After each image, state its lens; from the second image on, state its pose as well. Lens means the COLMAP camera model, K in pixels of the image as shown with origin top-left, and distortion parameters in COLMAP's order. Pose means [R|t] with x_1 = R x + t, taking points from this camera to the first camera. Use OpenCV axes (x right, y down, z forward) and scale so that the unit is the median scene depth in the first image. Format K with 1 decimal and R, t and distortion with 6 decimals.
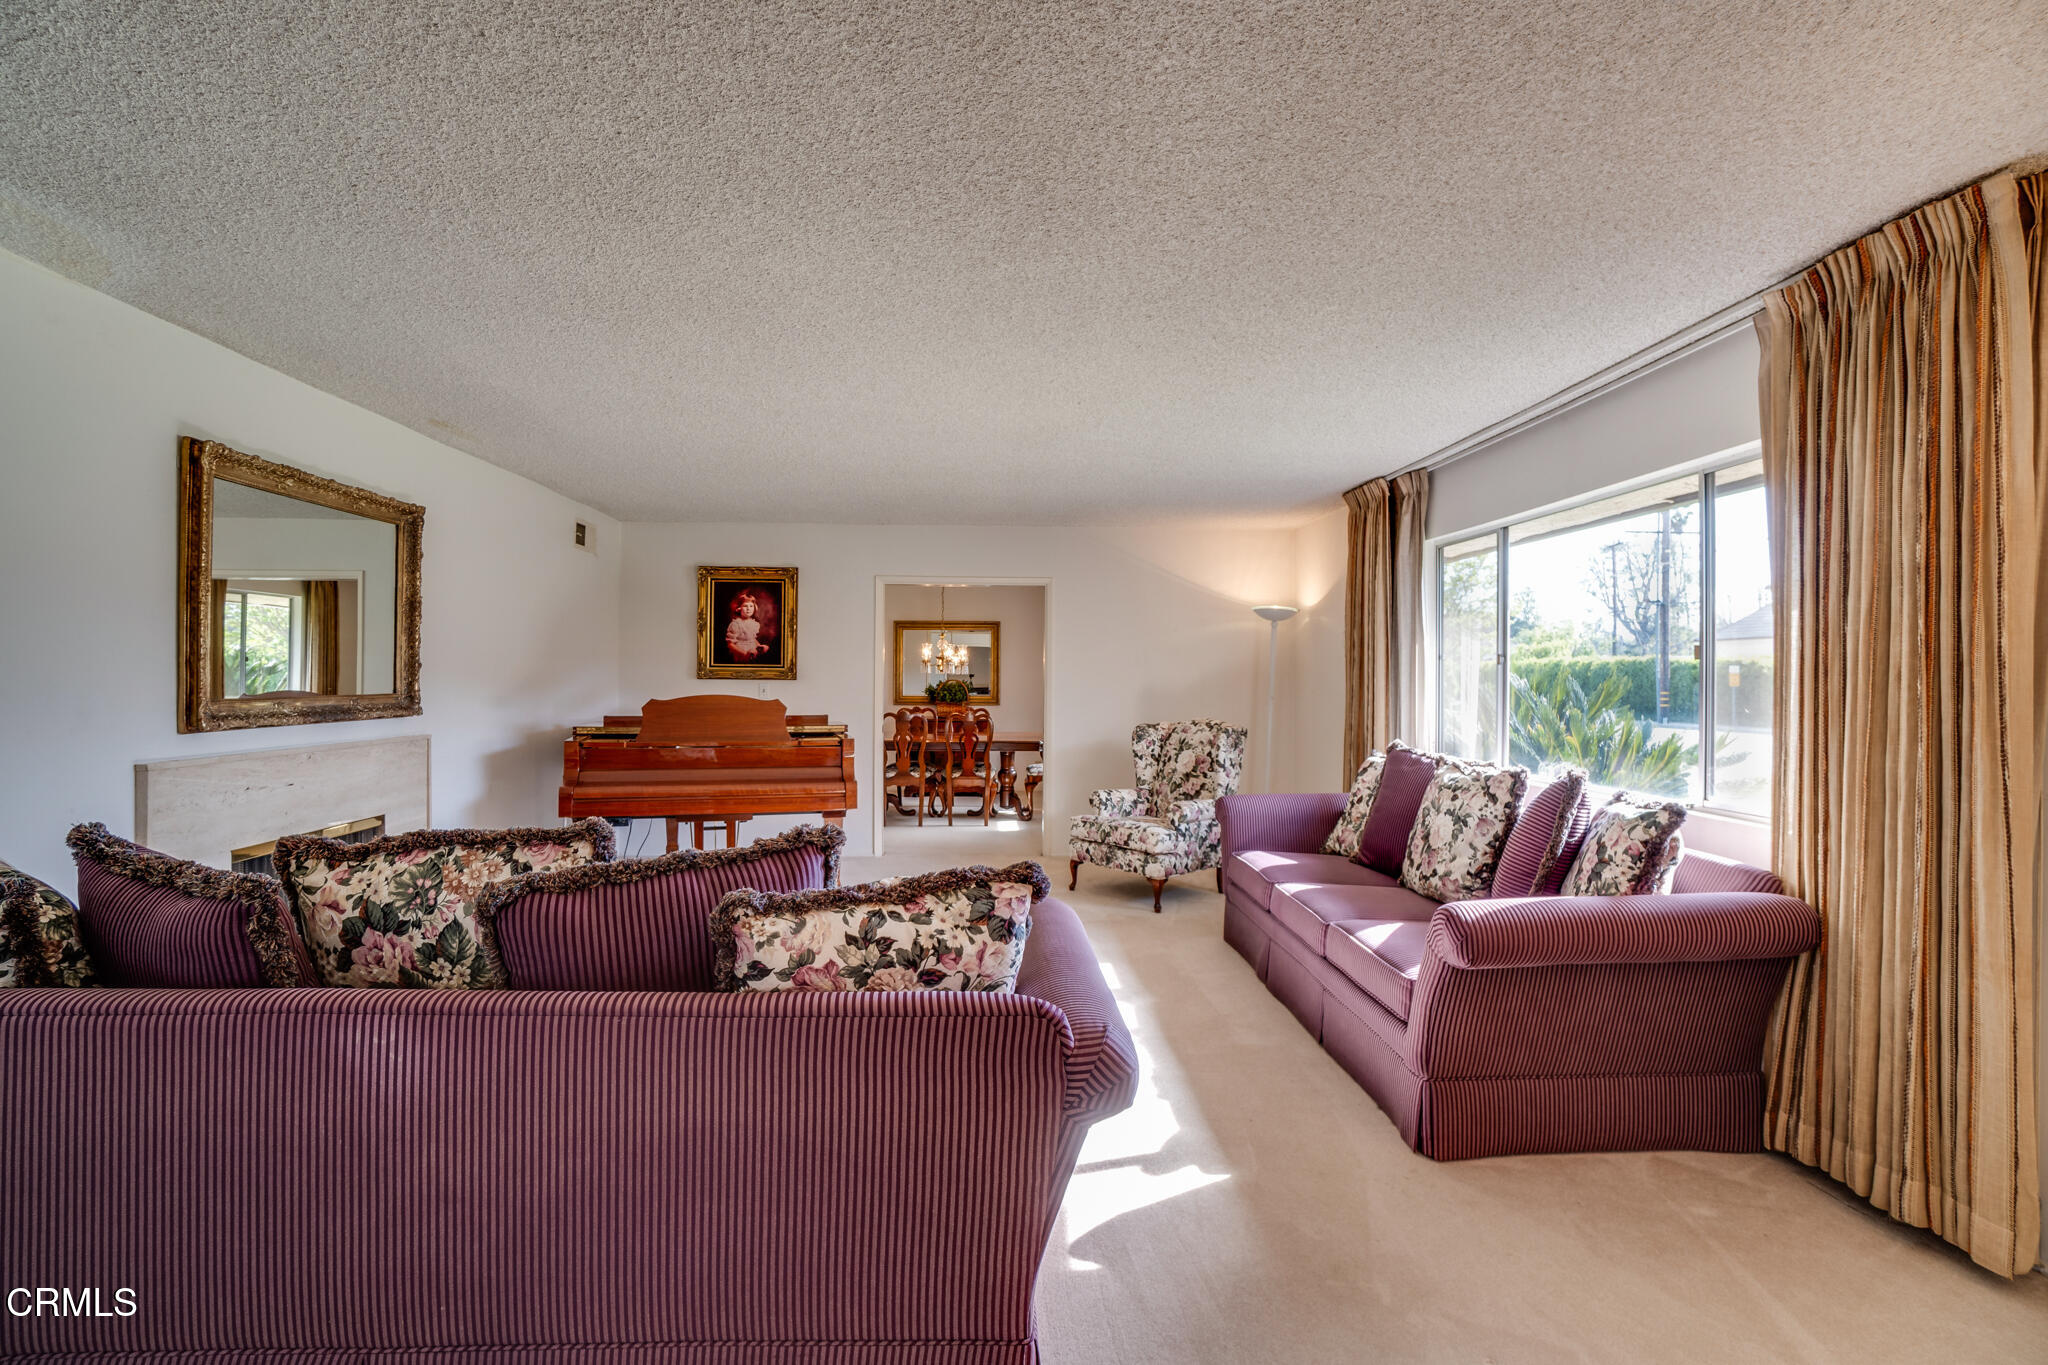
lens RADIAL K [[909.6, 0, 1018.5], [0, 909.6, 663.7], [0, 0, 1]] dist [-0.064960, 0.022954]
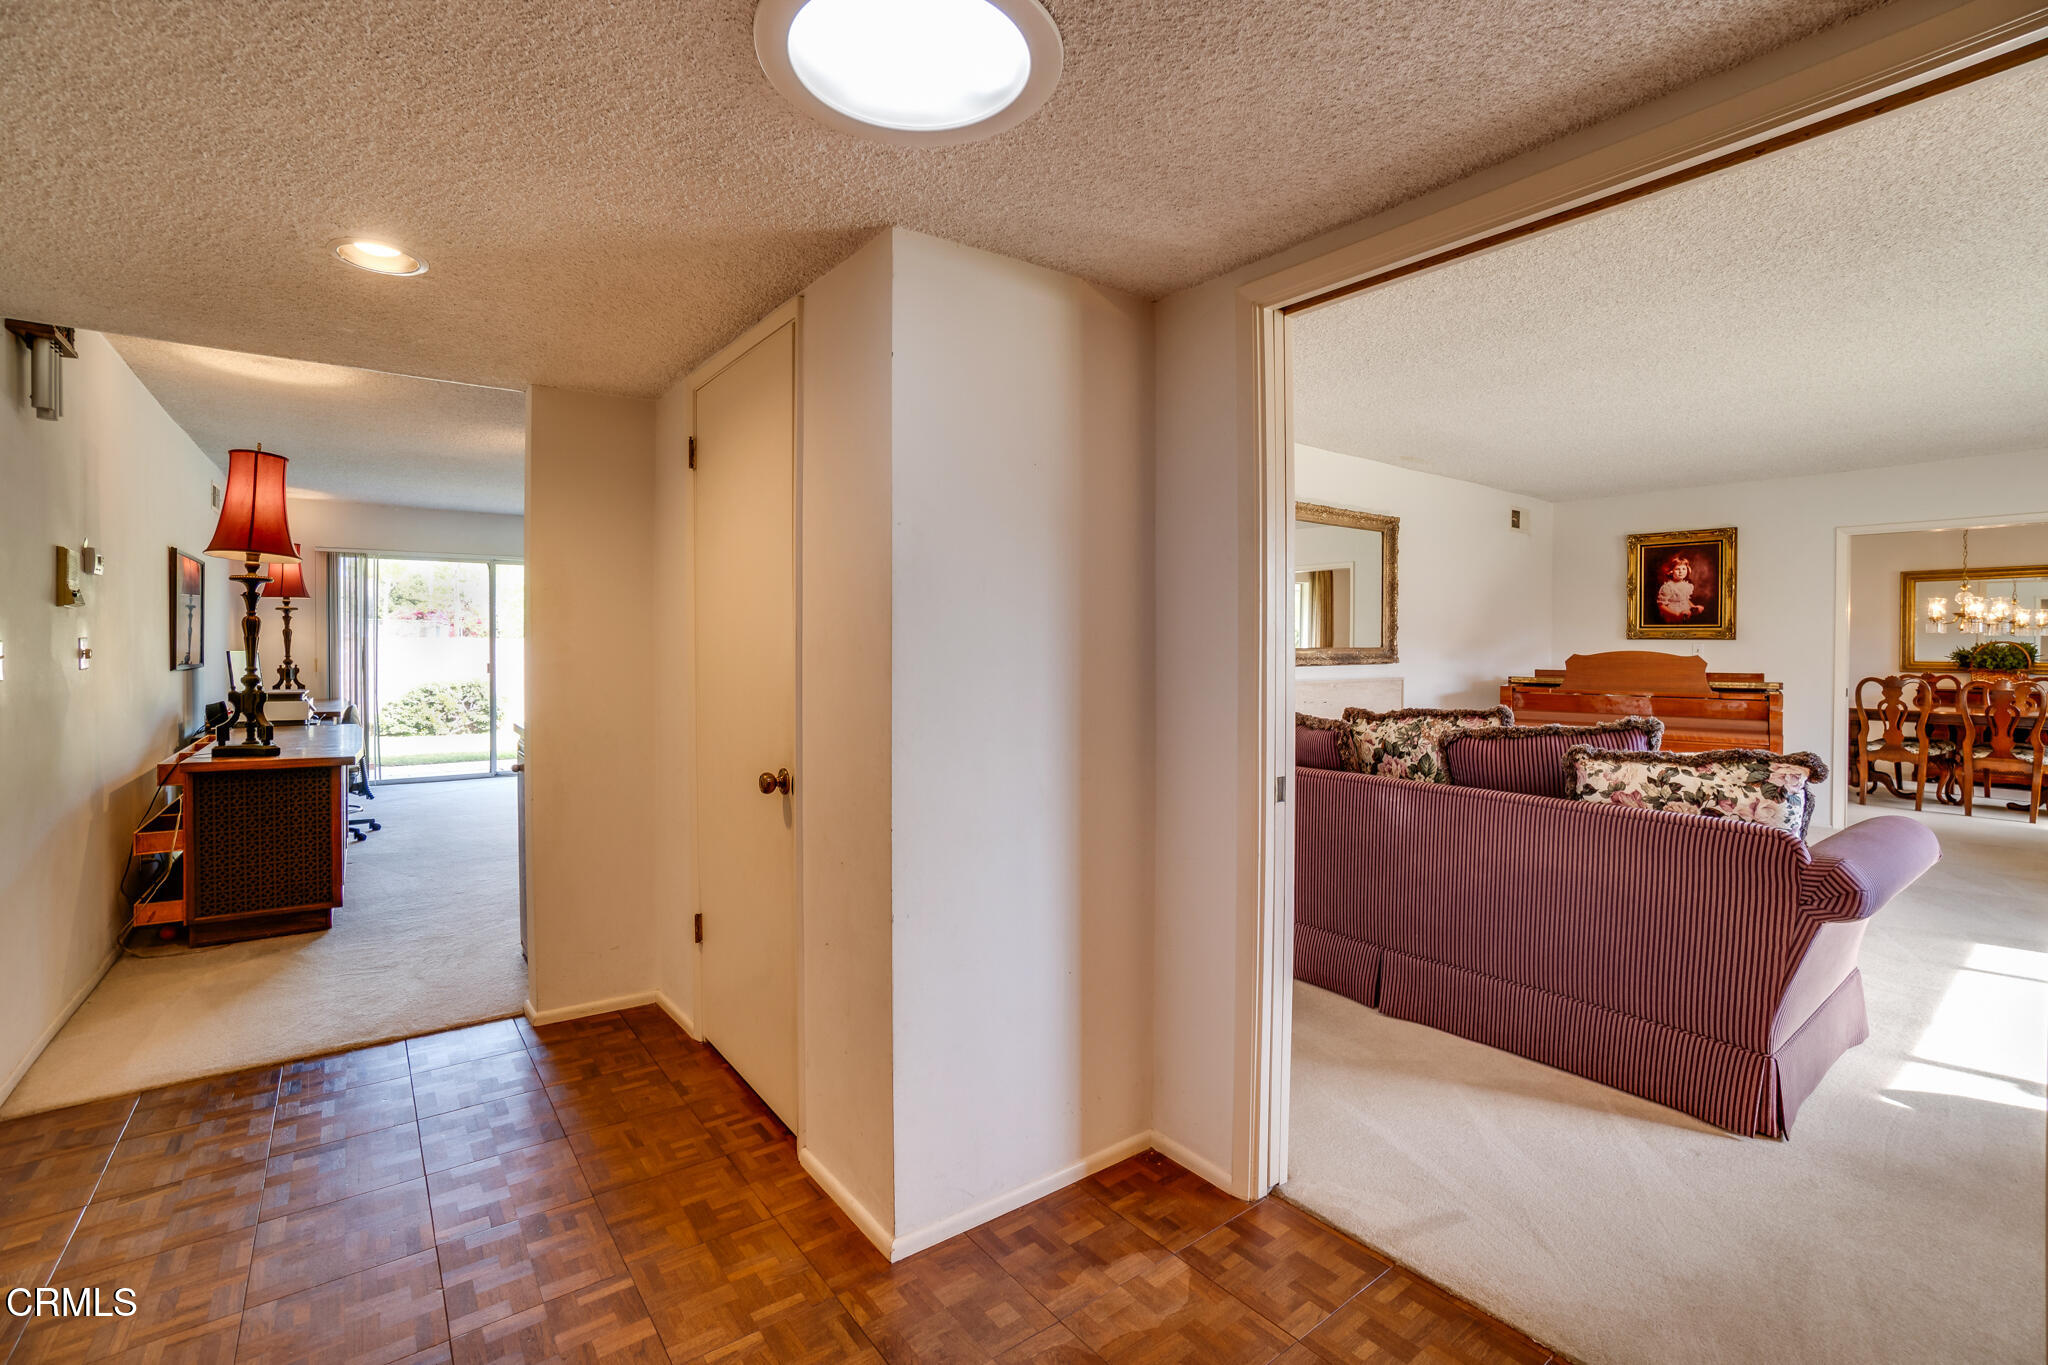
lens RADIAL K [[909.6, 0, 1018.5], [0, 909.6, 663.7], [0, 0, 1]] dist [-0.064960, 0.022954]
pose [[0.559201, 0.014252, -0.828910, 0.209495], [0.014002, 0.999547, 0.026632, 0.013383], [0.828914, -0.026499, 0.558748, -0.356764]]
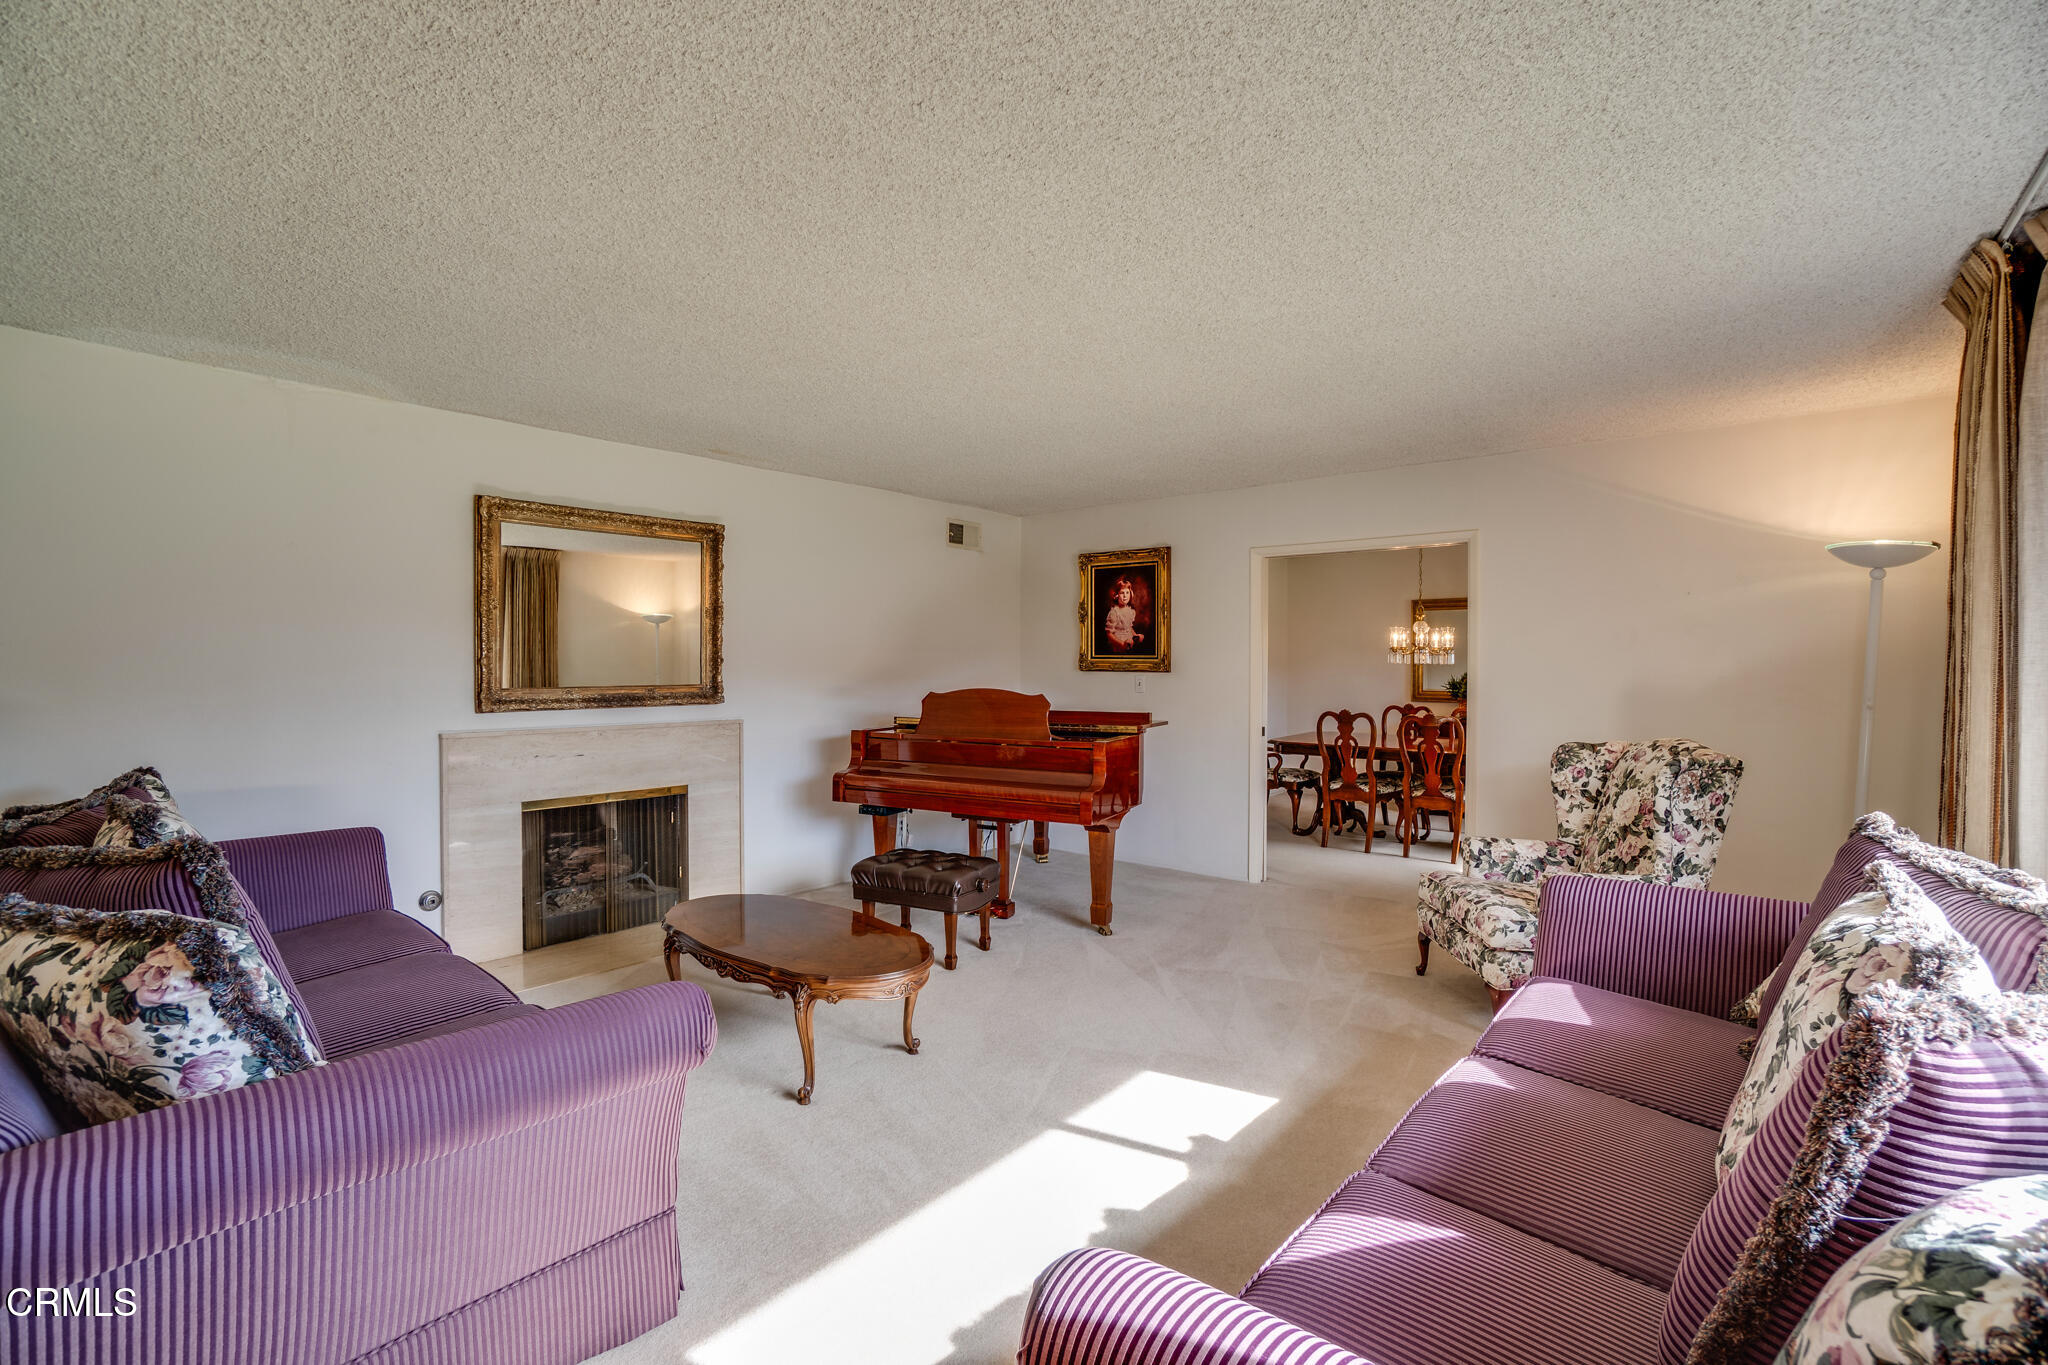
lens RADIAL K [[909.6, 0, 1018.5], [0, 909.6, 663.7], [0, 0, 1]] dist [-0.064960, 0.022954]
pose [[0.725087, -0.002740, -0.688652, 0.472810], [0.011230, 0.999906, 0.007847, 0.001175], [0.688566, -0.013423, 0.725050, 0.441767]]
